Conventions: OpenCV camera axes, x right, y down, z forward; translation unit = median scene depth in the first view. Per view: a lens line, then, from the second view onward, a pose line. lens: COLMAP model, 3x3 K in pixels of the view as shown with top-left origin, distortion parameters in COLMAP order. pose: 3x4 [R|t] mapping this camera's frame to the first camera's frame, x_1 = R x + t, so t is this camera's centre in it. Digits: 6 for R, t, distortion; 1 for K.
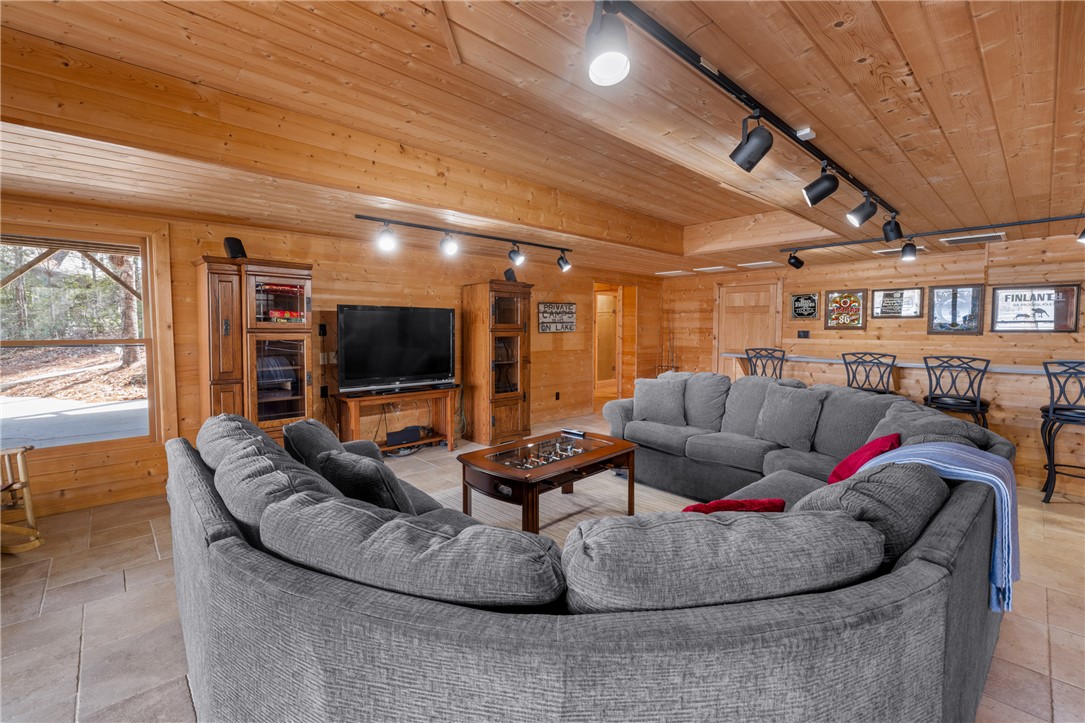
lens RADIAL K [[473.7, 0, 549.2], [0, 473.7, 354.7], [0, 0, 1]] dist [0.001400, -0.000773]
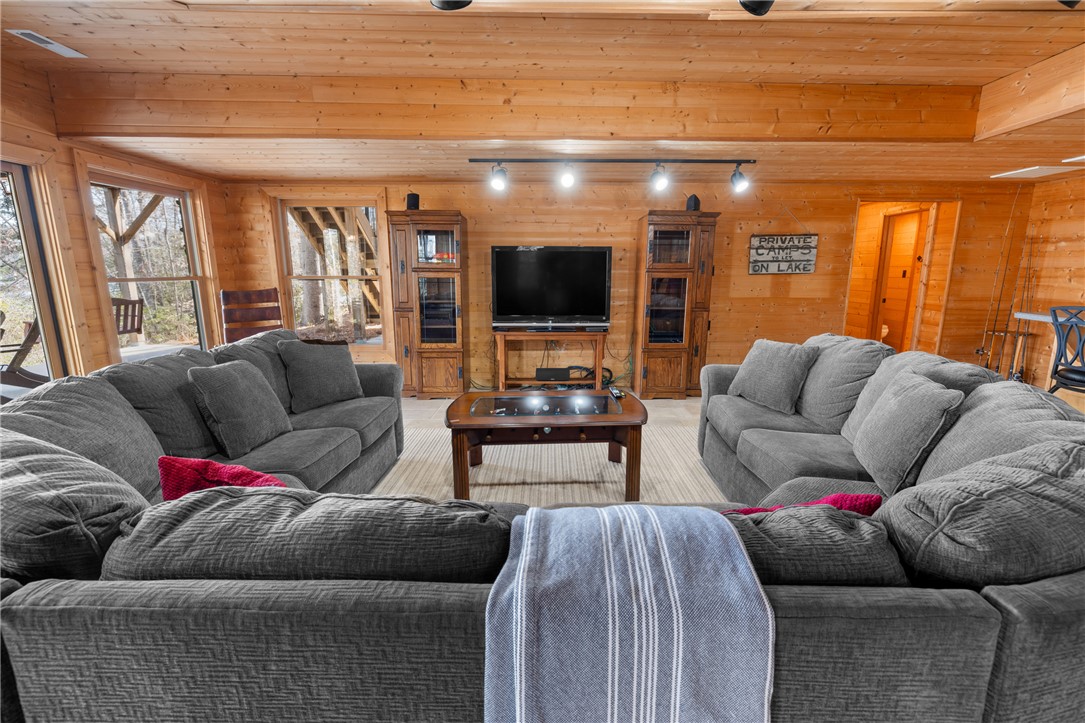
lens RADIAL K [[473.7, 0, 541.2], [0, 473.7, 368.3], [0, 0, 1]] dist [0.001400, -0.000773]
pose [[0.733048, 0.140578, -0.665492, 0.331237], [-0.039233, 0.985519, 0.164965, -0.009588], [0.679045, -0.094818, 0.727947, 0.195827]]
